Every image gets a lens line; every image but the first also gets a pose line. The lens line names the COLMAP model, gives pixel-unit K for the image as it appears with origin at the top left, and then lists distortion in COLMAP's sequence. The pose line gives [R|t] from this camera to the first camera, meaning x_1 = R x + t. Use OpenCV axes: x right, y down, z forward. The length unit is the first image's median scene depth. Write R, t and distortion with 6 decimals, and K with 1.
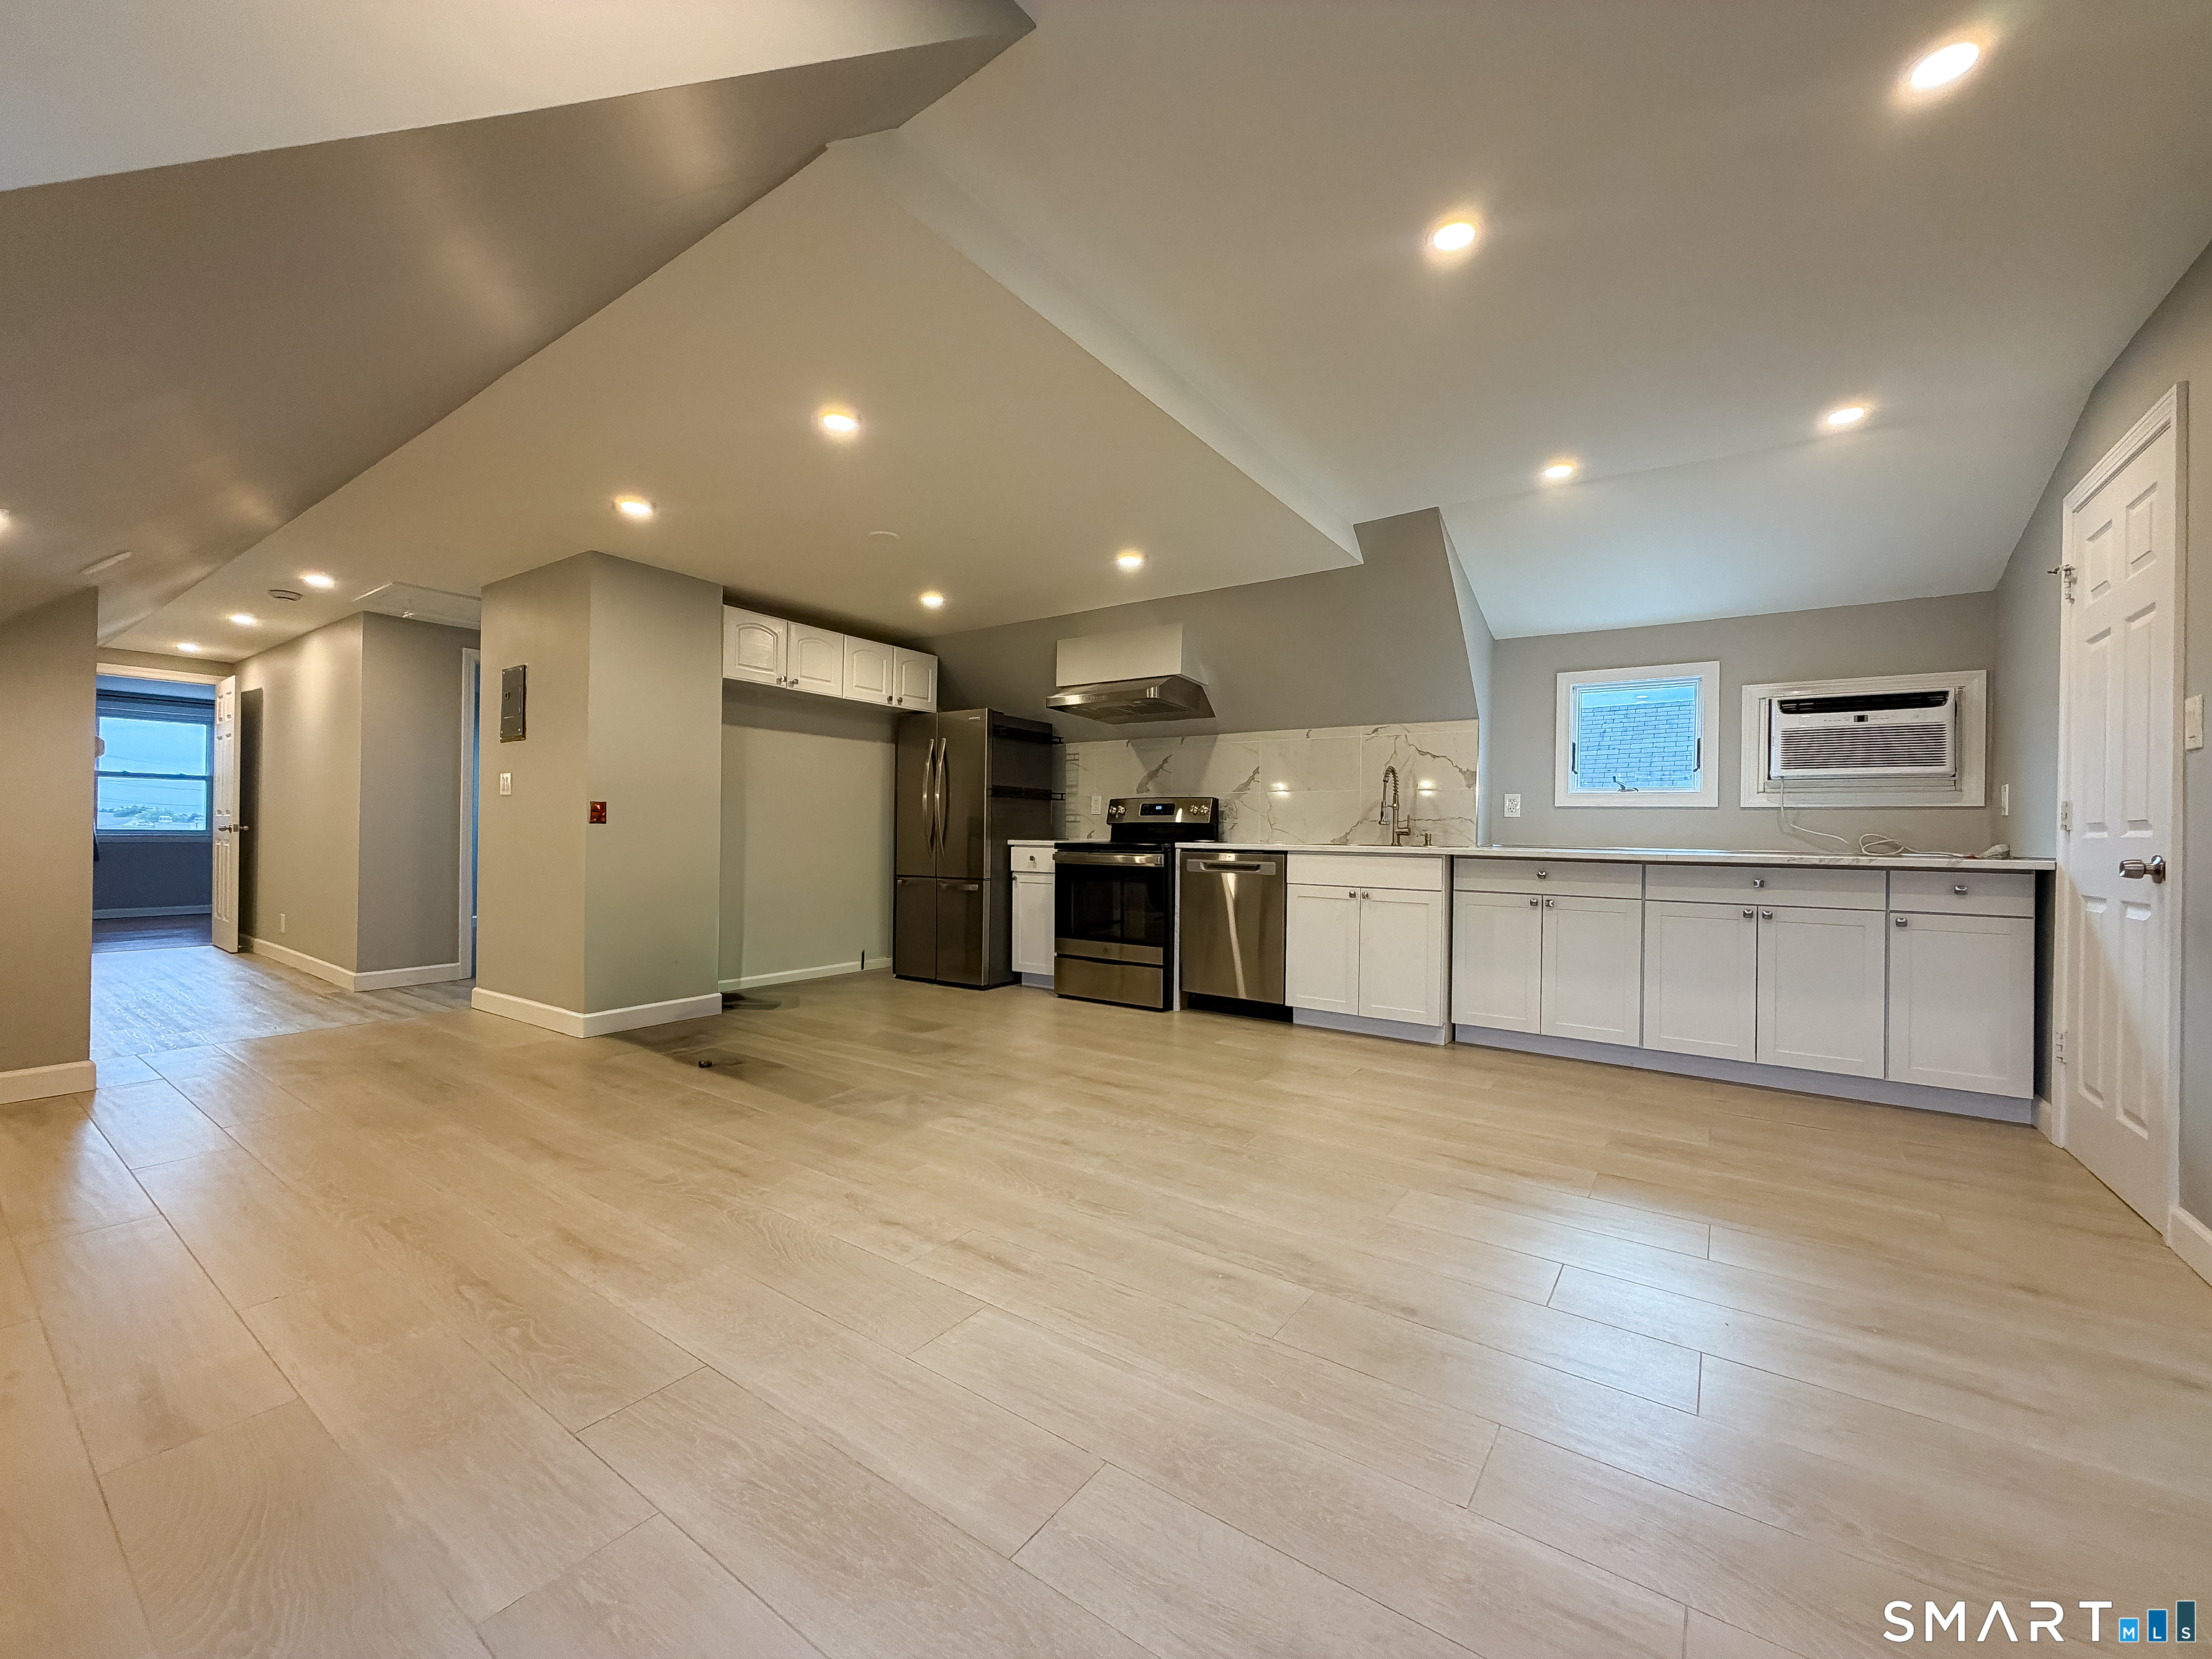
lens RADIAL K [[880.6, 0, 1100.6], [0, 880.6, 841.0], [0, 0, 1]] dist [-0.000290, 0.000659]
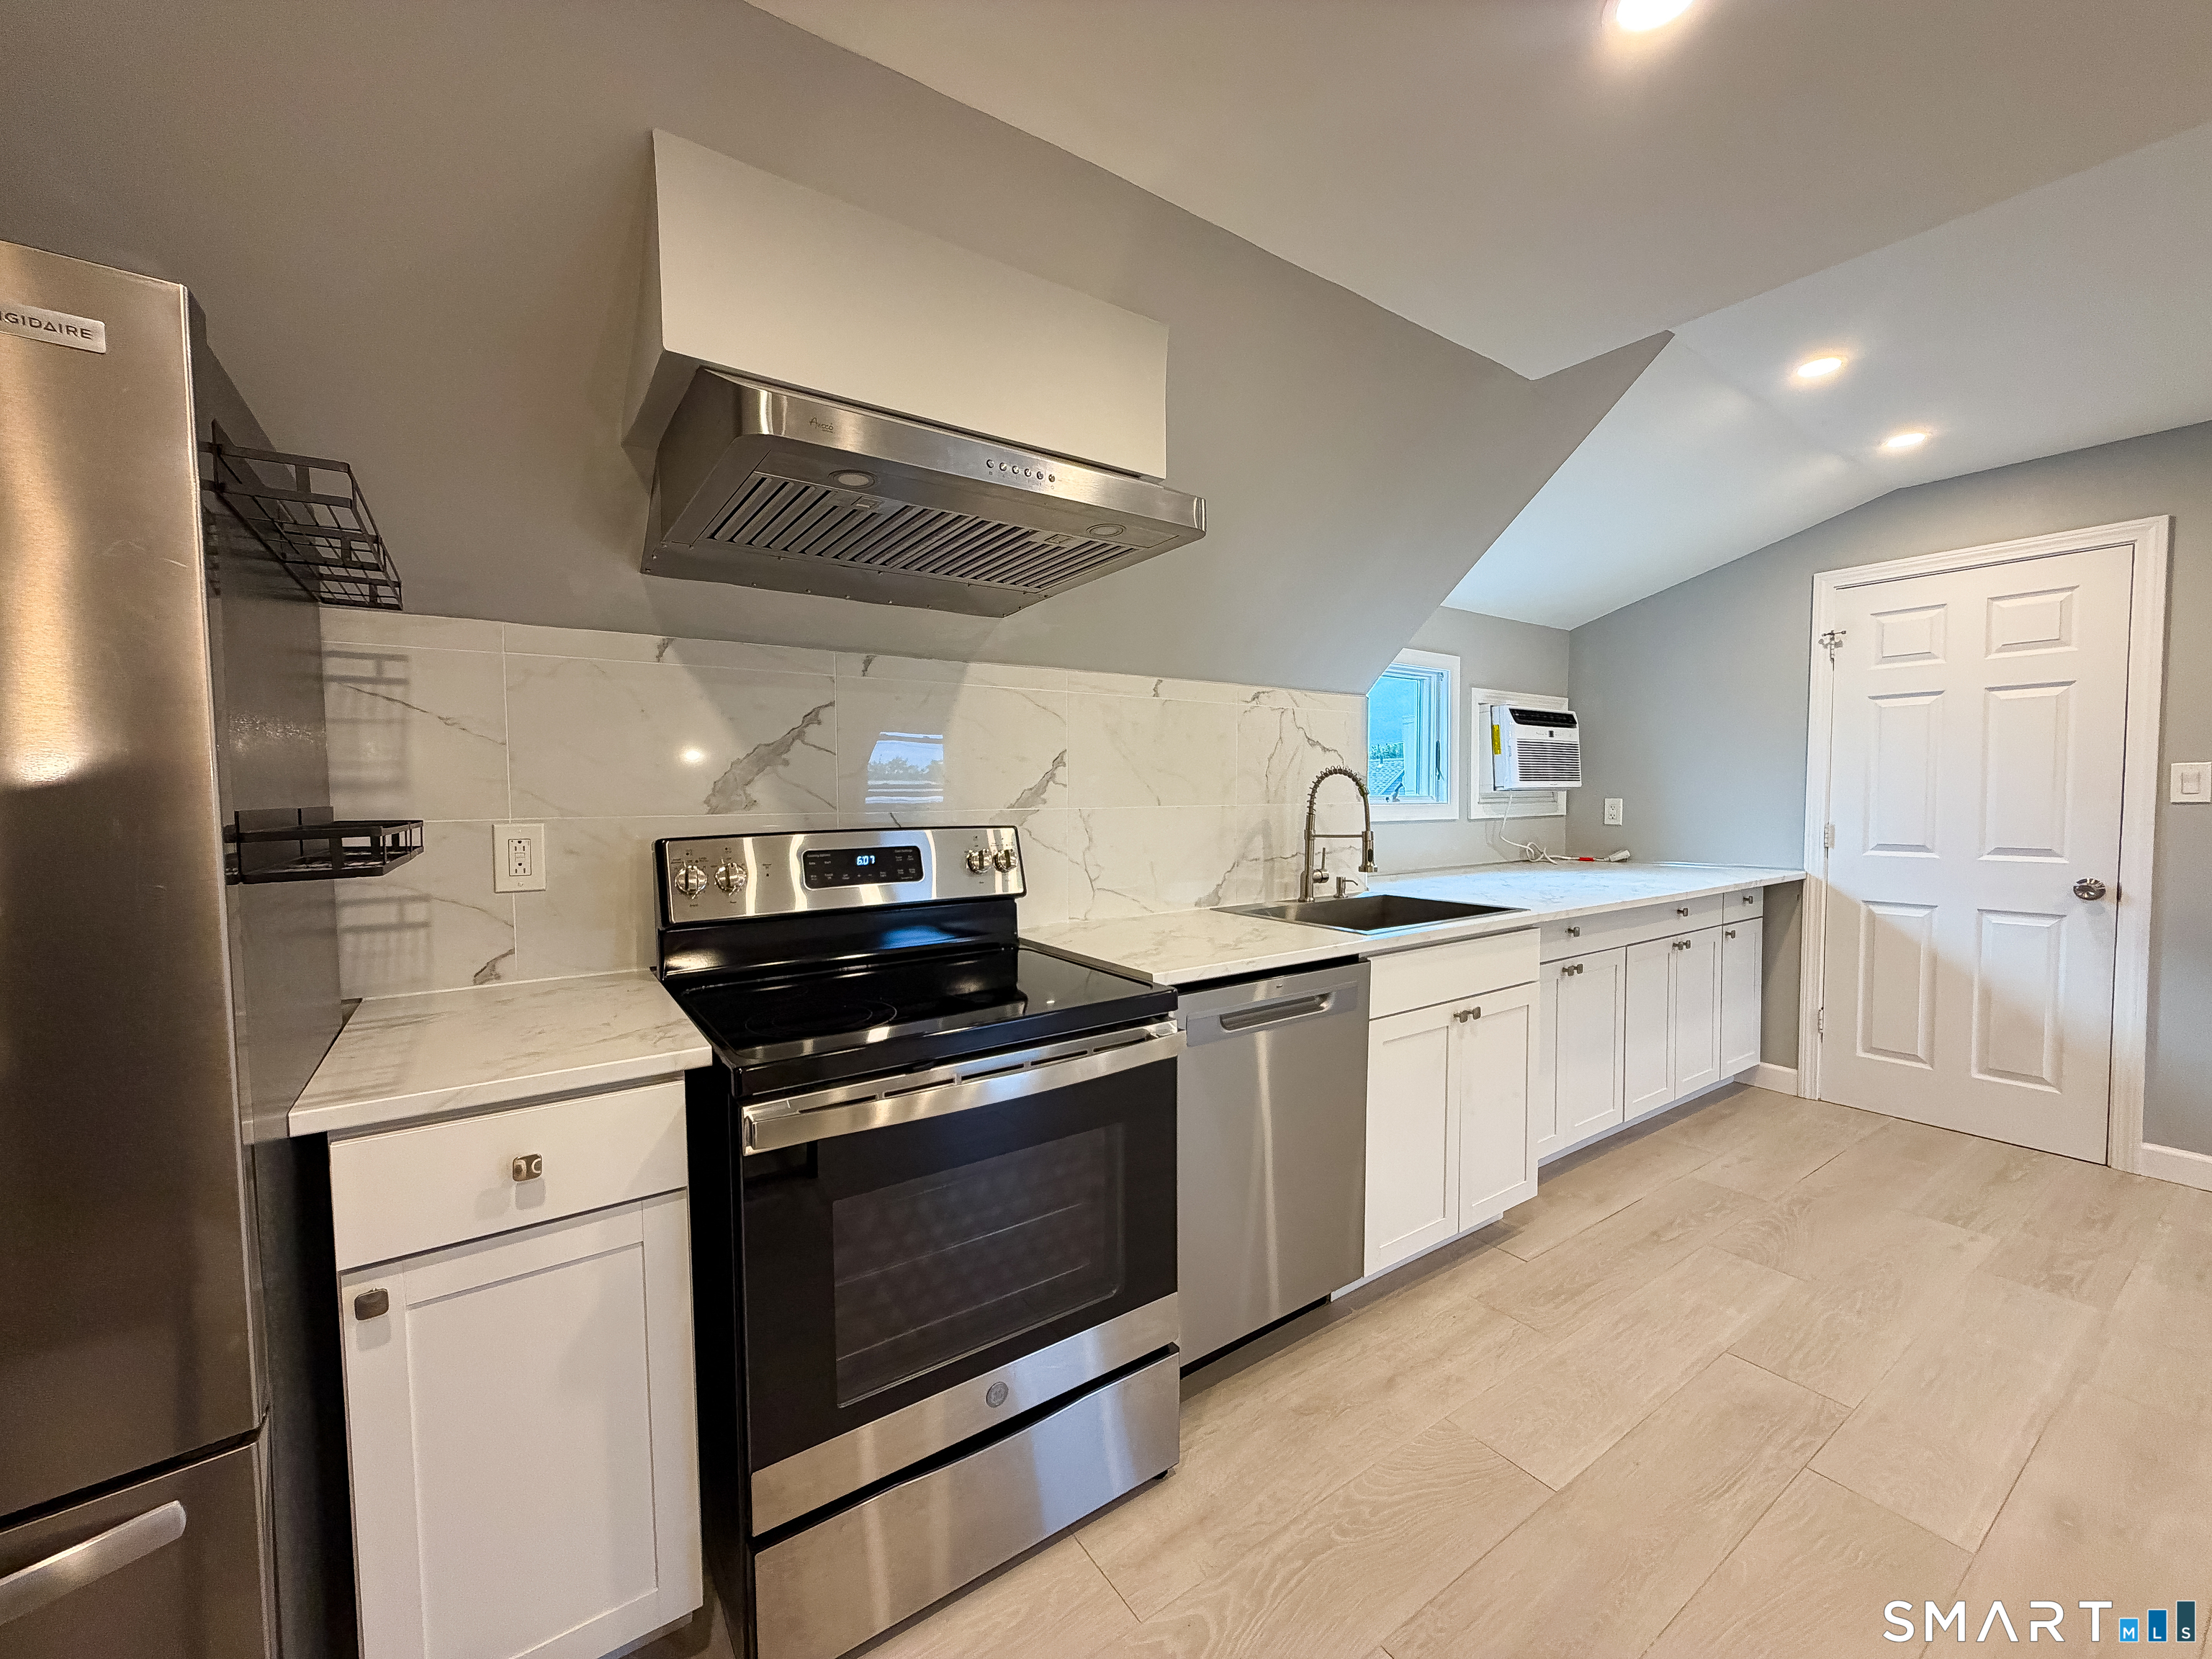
lens RADIAL K [[880.6, 0, 1099.5], [0, 880.6, 836.3], [0, 0, 1]] dist [-0.000290, 0.000659]
pose [[0.347084, -0.064295, 0.935627, -0.285741], [0.021936, 0.997931, 0.060439, -0.086435], [-0.937577, -0.000454, 0.347776, 1.060284]]
